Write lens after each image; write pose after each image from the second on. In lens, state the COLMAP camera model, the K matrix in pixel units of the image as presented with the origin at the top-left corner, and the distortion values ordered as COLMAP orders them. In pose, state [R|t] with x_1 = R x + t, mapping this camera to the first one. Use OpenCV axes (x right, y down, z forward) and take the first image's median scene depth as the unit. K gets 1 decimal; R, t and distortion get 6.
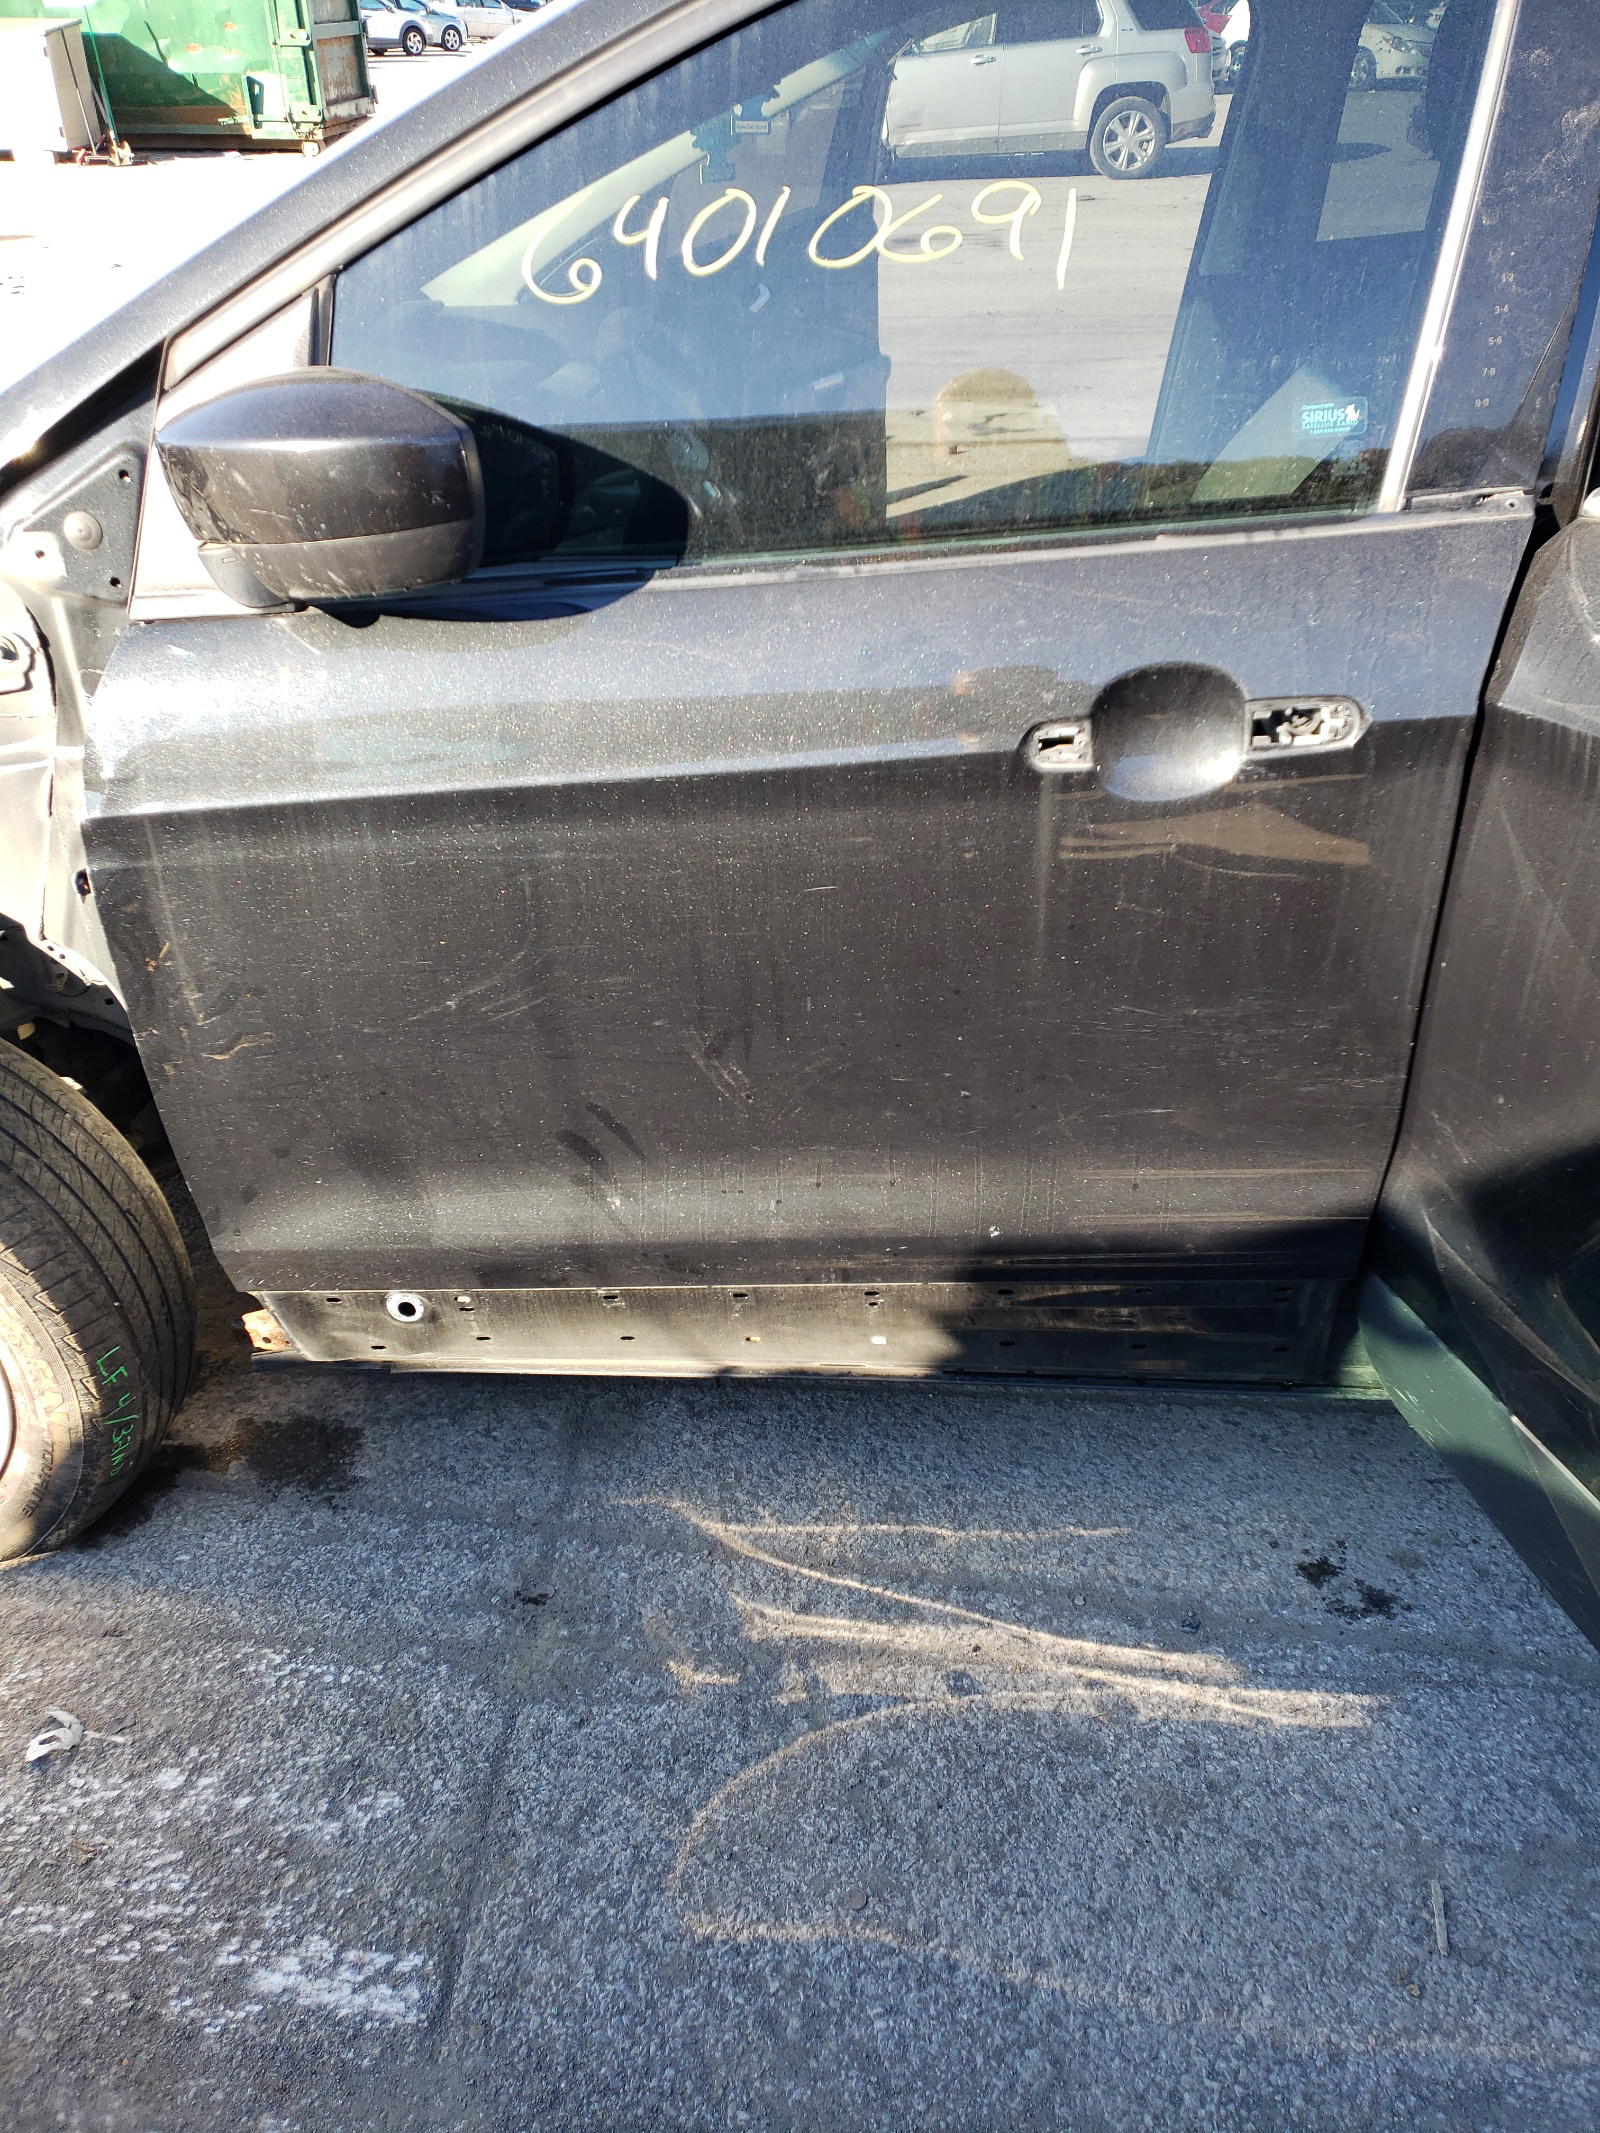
lens RADIAL K [[1640.3, 0, 800.0], [0, 1640.3, 1066.5], [0, 0, 1]] dist [0.032569, -0.000628]
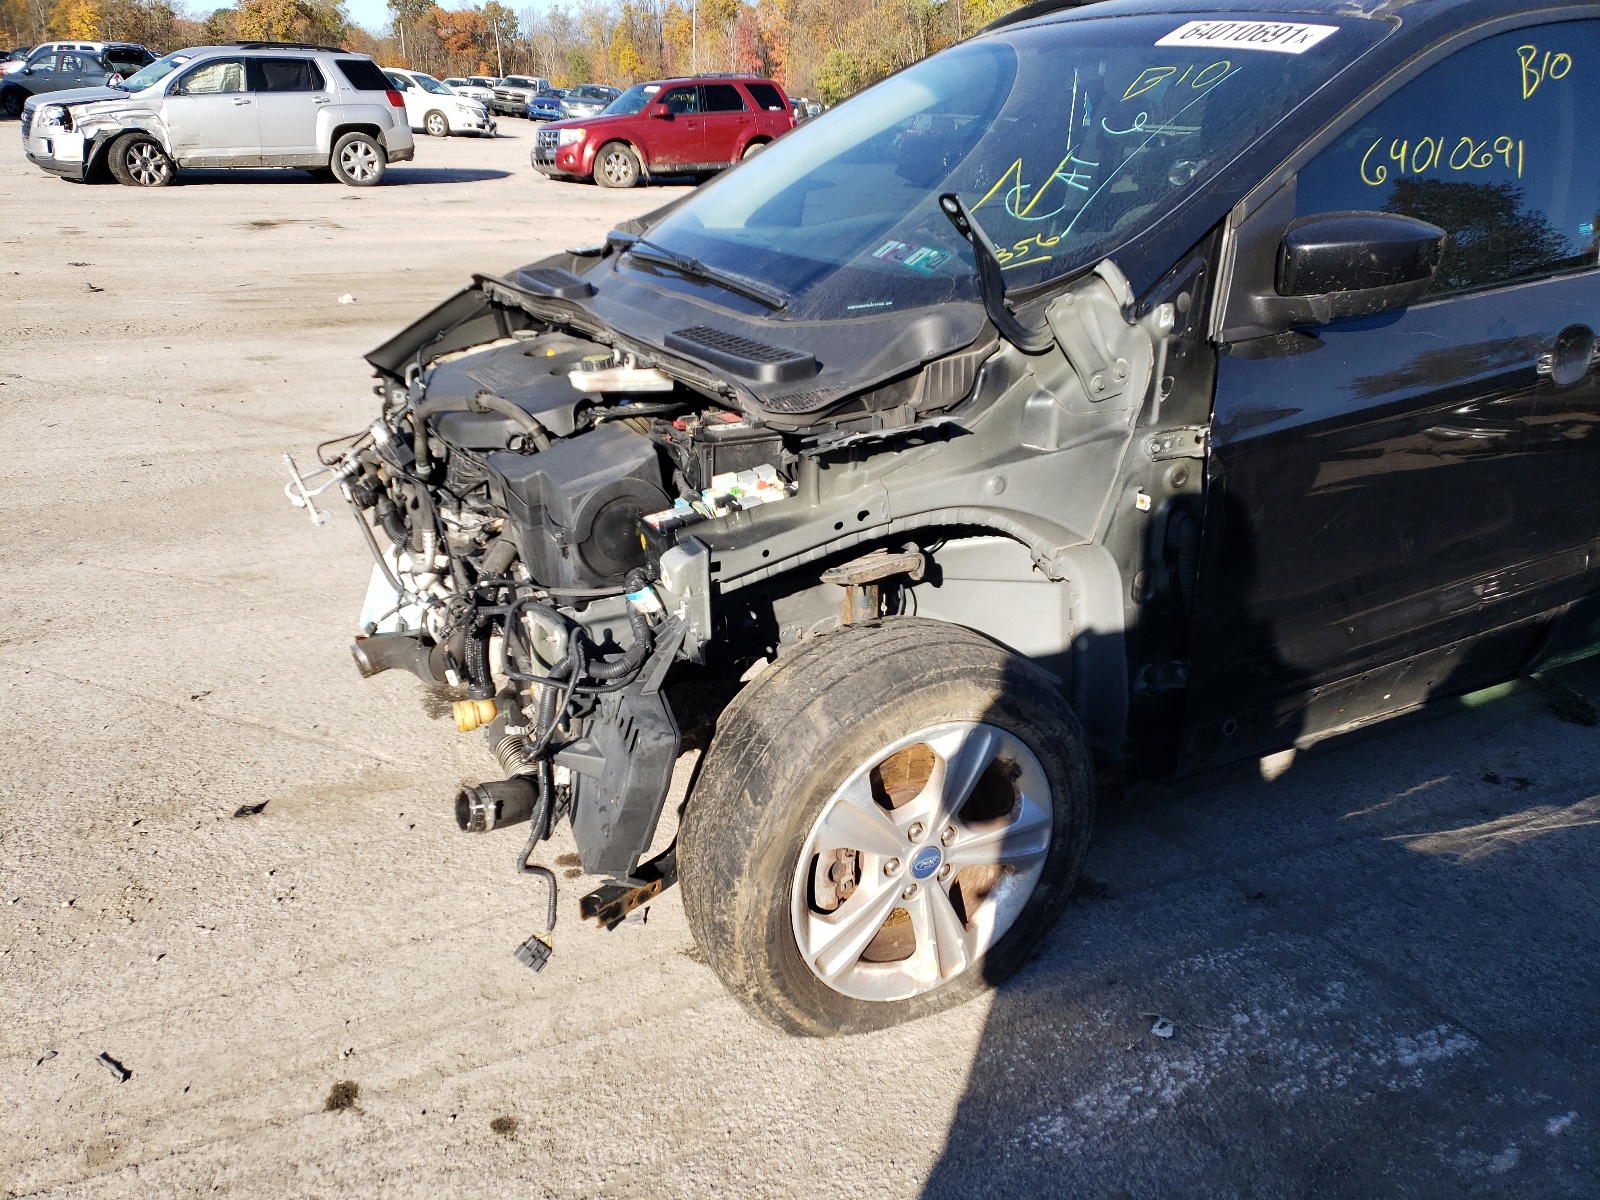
lens RADIAL K [[1202.7, 0, 799.9], [0, 1202.7, 637.7], [0, 0, 1]] dist [0.032581, 0.002955]
pose [[0.840327, -0.182039, 0.510601, -1.225058], [0.251176, 0.965467, -0.069167, 0.023401], [-0.480377, 0.186373, 0.857032, 0.074518]]
